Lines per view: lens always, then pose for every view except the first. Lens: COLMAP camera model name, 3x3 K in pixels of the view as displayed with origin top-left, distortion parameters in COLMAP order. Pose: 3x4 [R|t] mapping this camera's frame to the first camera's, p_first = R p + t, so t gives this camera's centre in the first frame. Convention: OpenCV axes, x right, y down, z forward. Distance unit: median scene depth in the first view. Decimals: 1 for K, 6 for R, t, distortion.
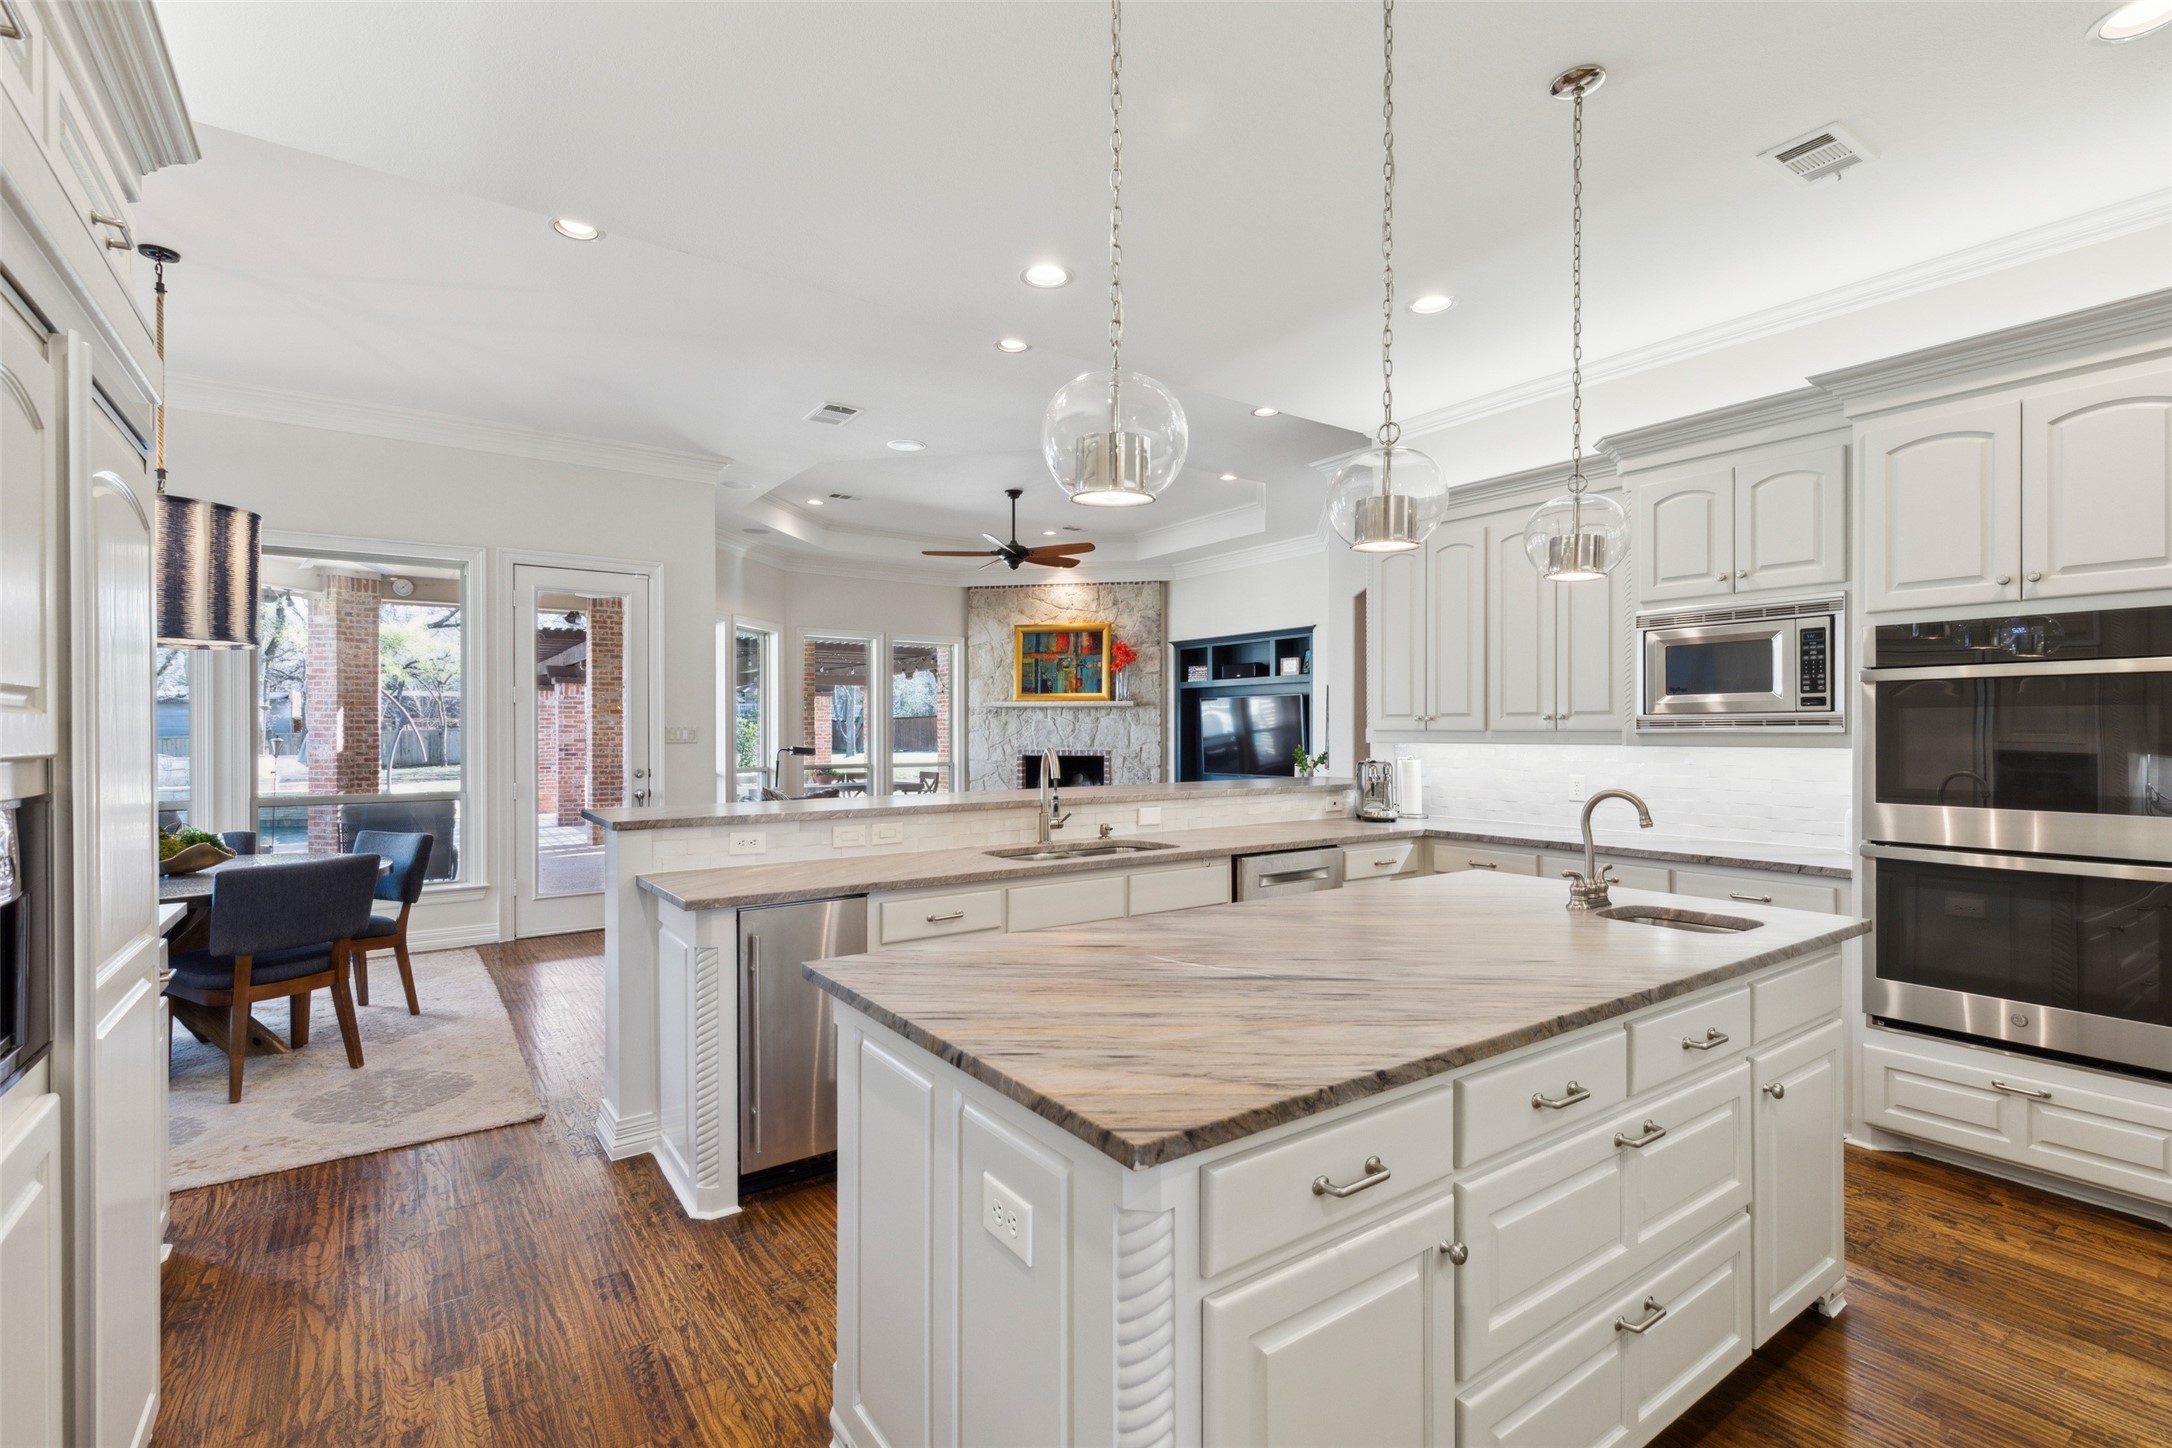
lens RADIAL K [[990.3, 0, 1094.5], [0, 990.3, 726.6], [0, 0, 1]] dist [0.011115, -0.002385]
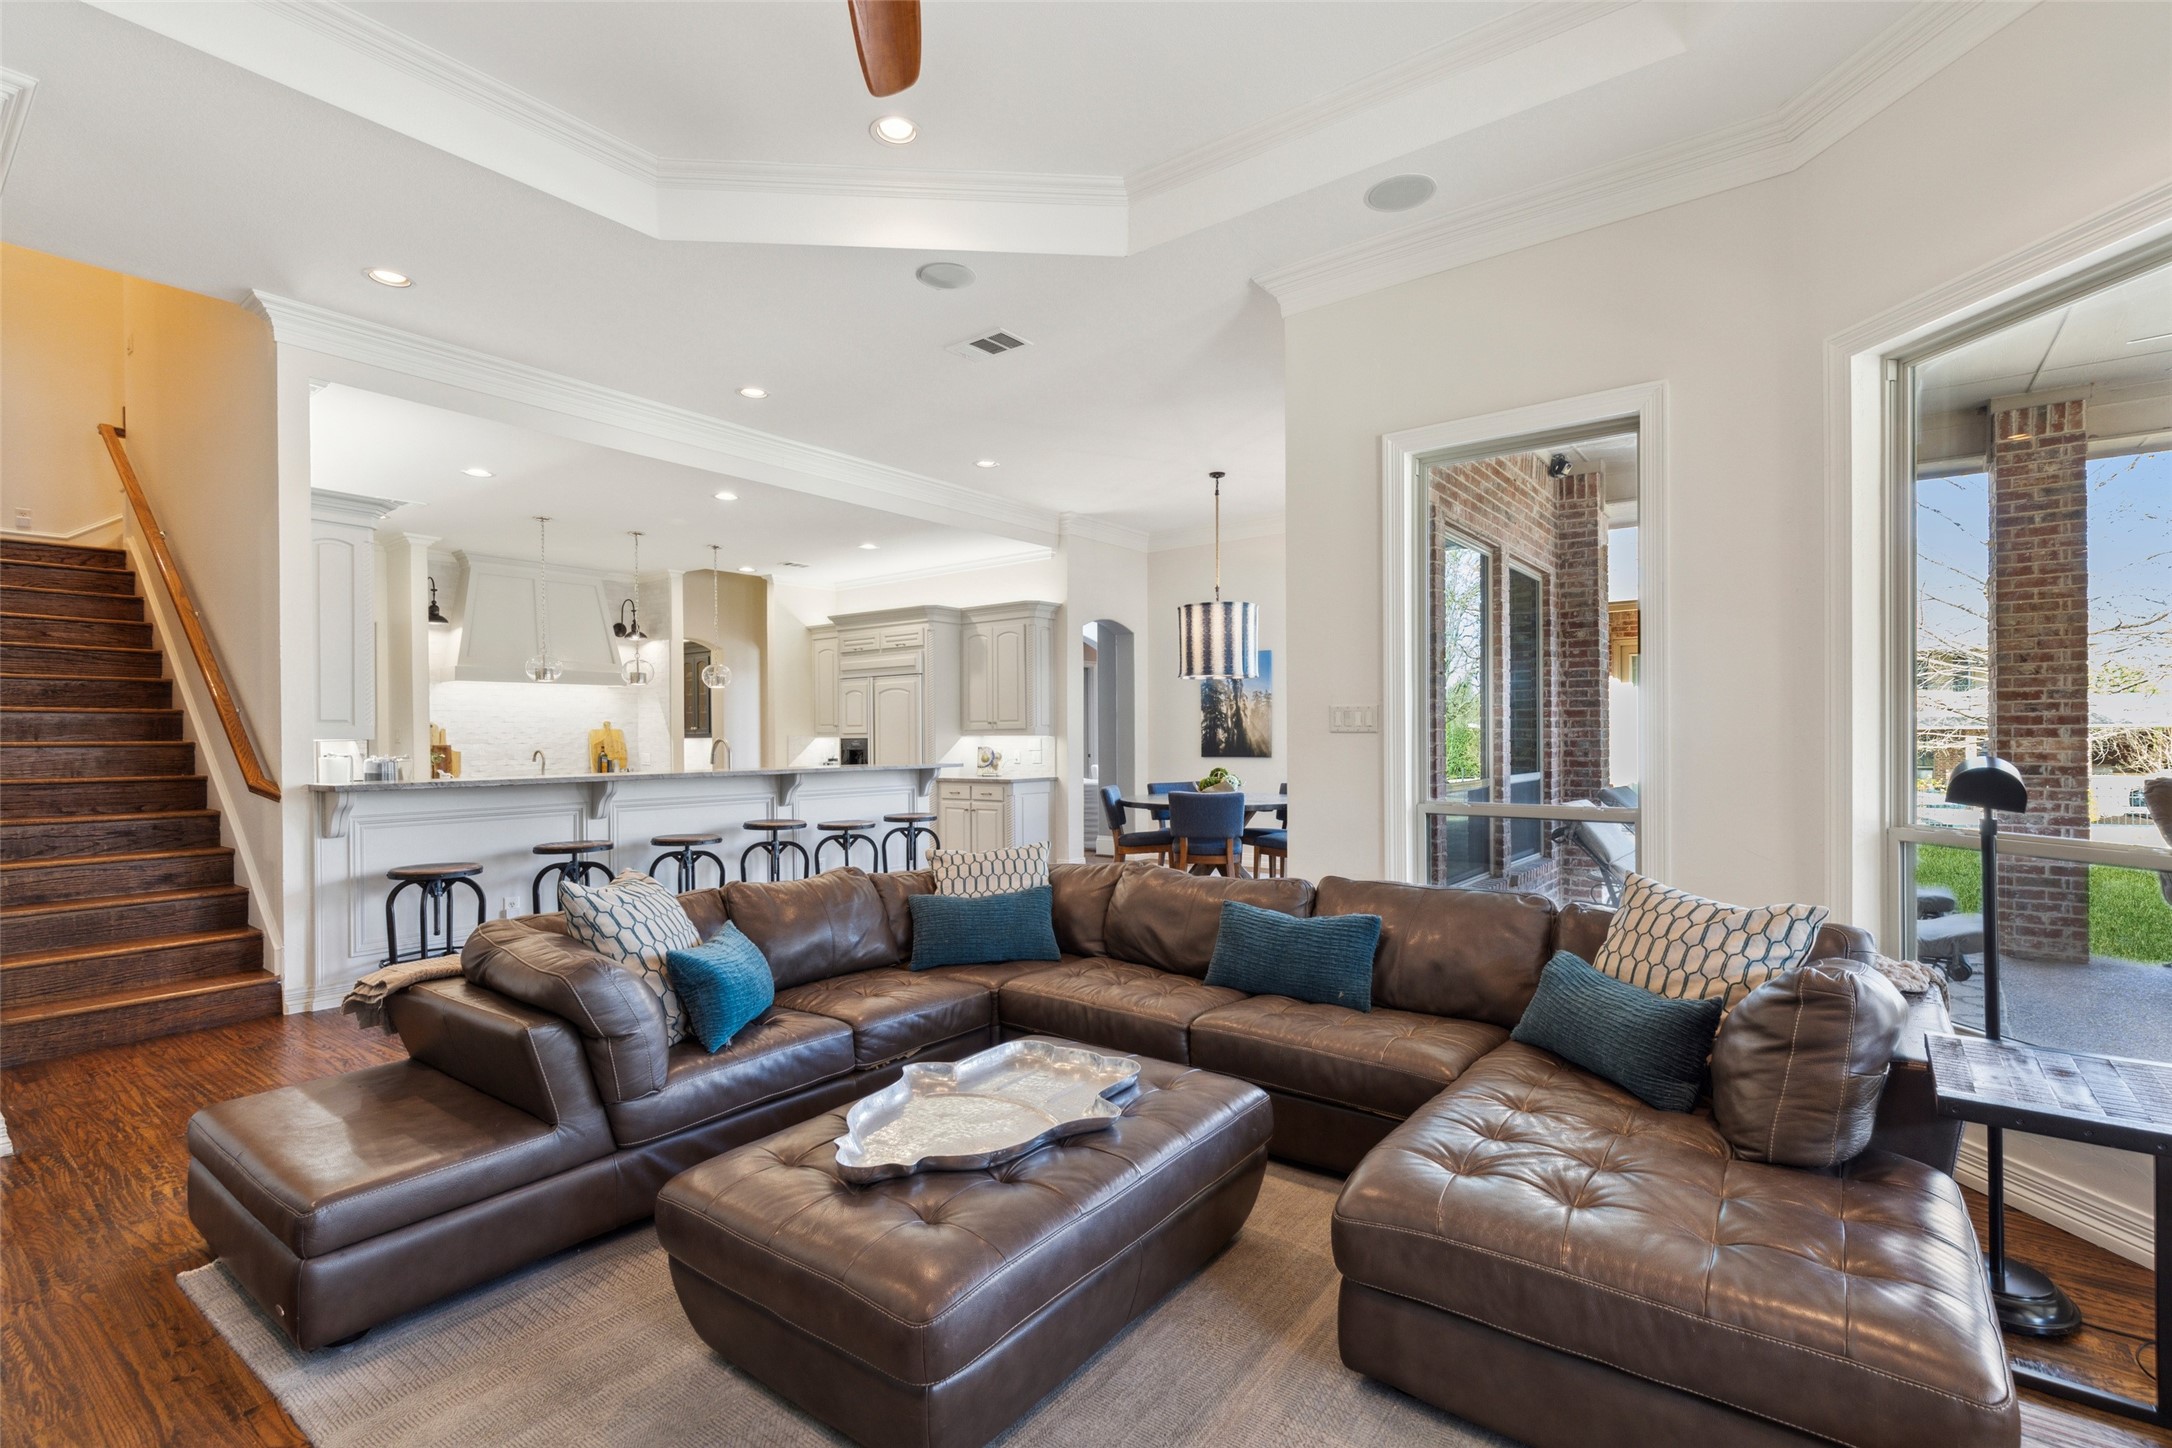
lens RADIAL K [[990.3, 0, 1093.3], [0, 990.3, 719.9], [0, 0, 1]] dist [0.011115, -0.002385]
pose [[-0.960100, 0.007663, -0.279554, -0.058475], [0.013374, 0.999739, -0.018527, 0.010880], [0.279339, -0.021526, -0.959951, 0.958969]]
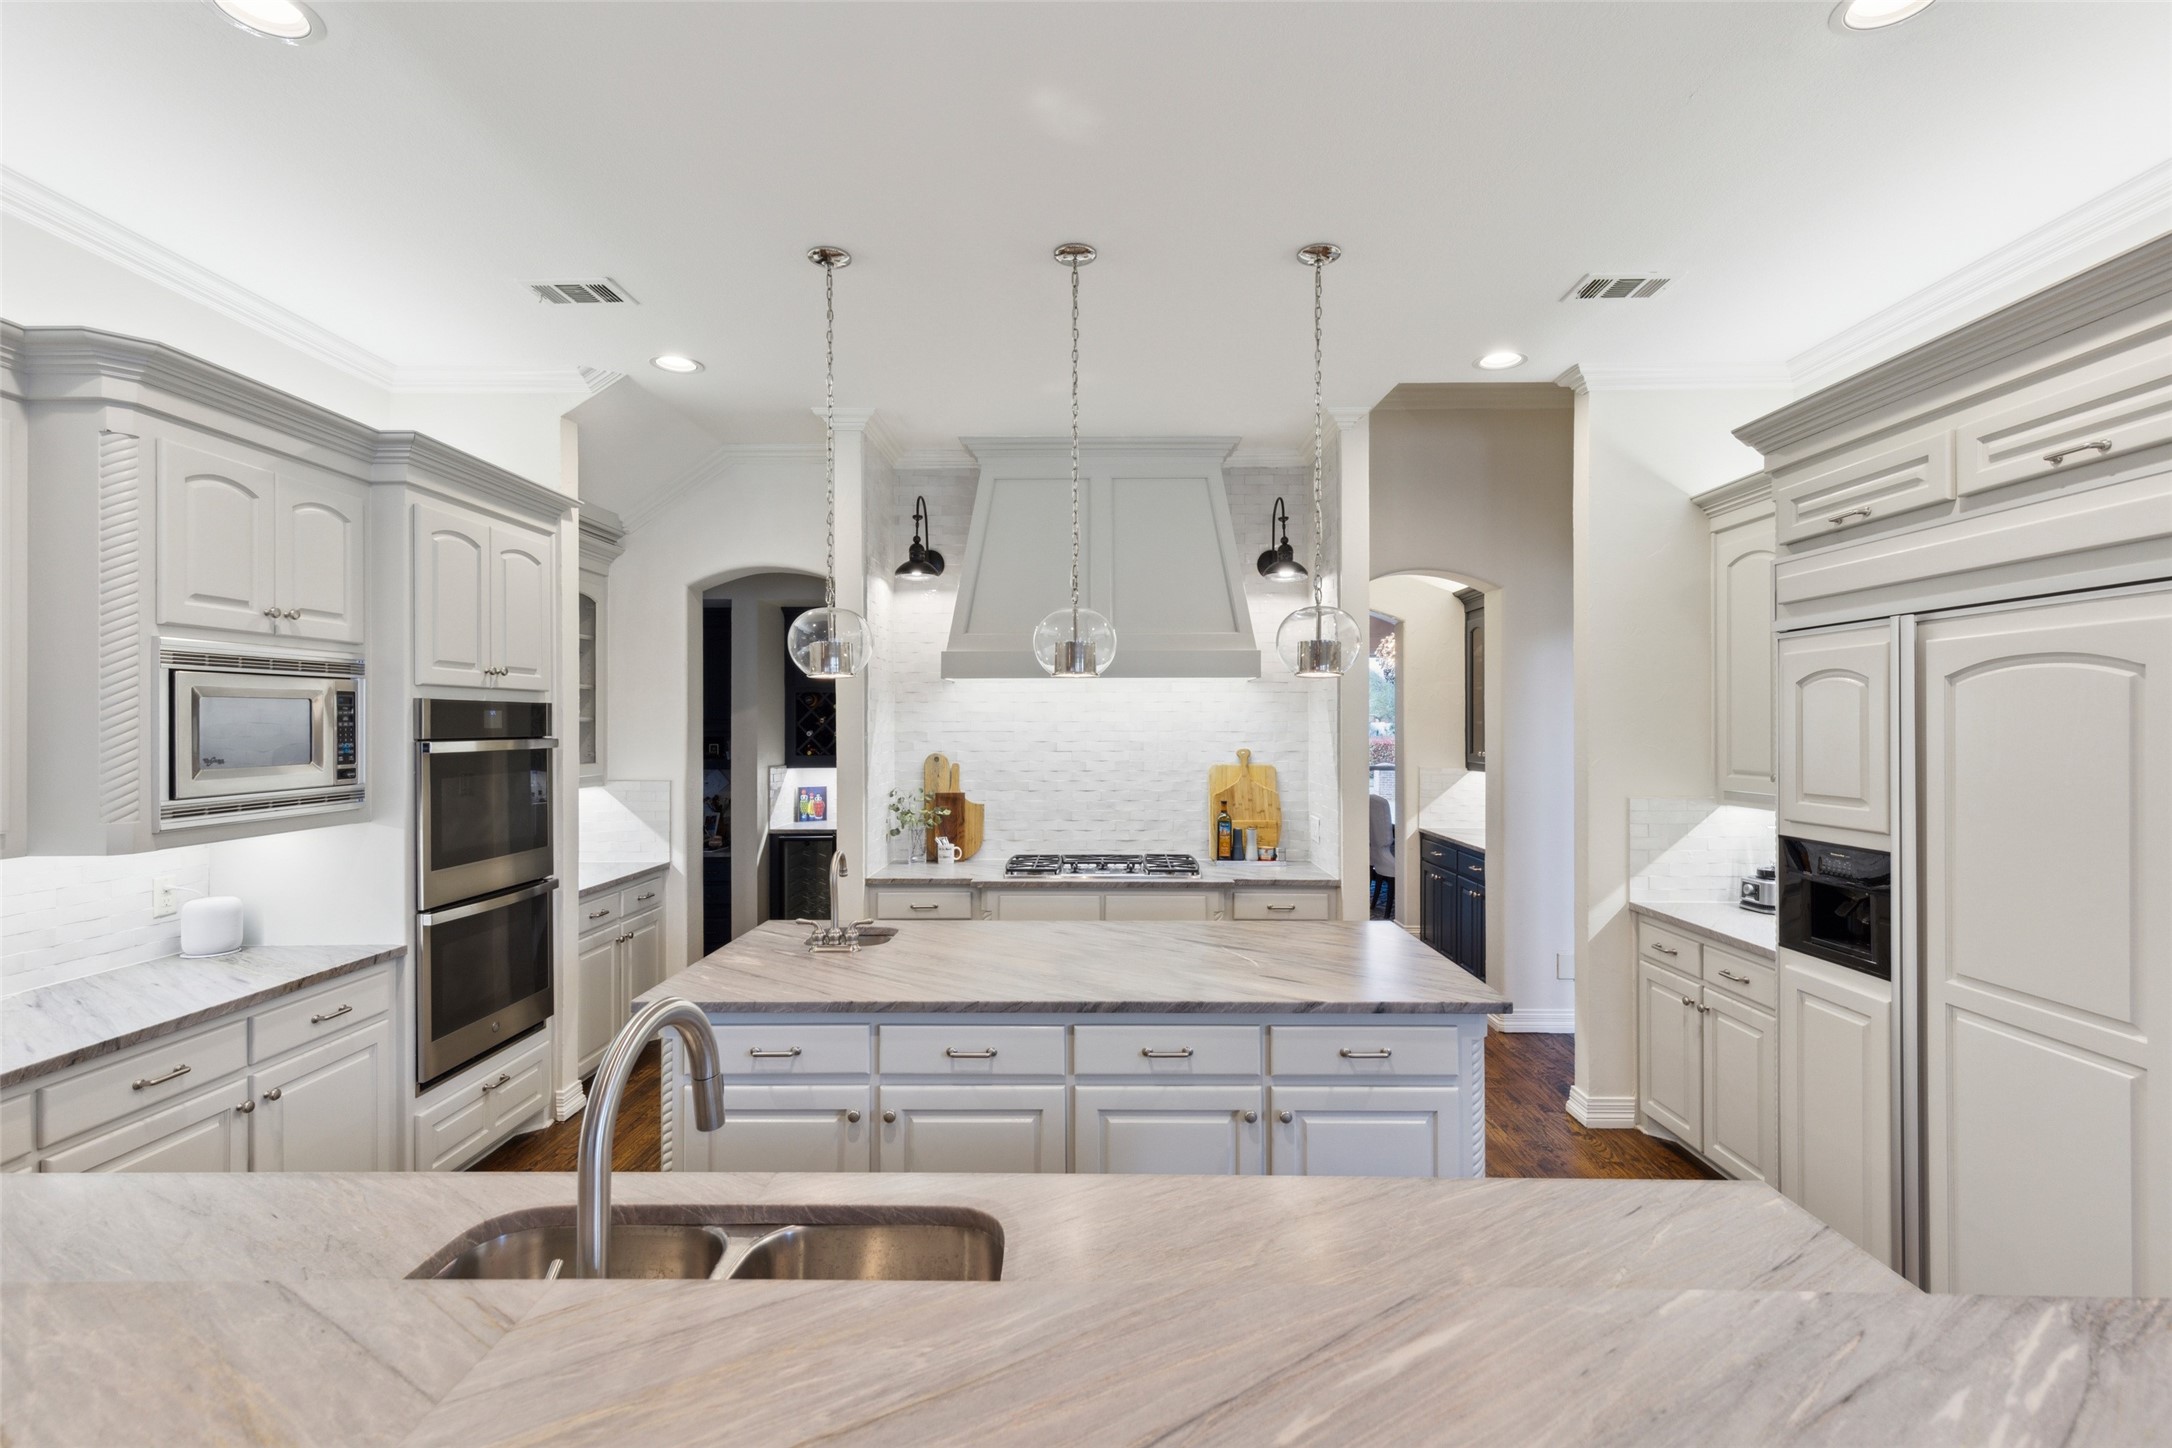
lens RADIAL K [[990.3, 0, 1091.7], [0, 990.3, 719.7], [0, 0, 1]] dist [0.011115, -0.002385]
pose [[-0.798439, 0.005975, 0.602046, -0.101018], [0.000068, 0.999952, -0.009834, -0.018878], [-0.602076, -0.007811, -0.798401, 0.379761]]
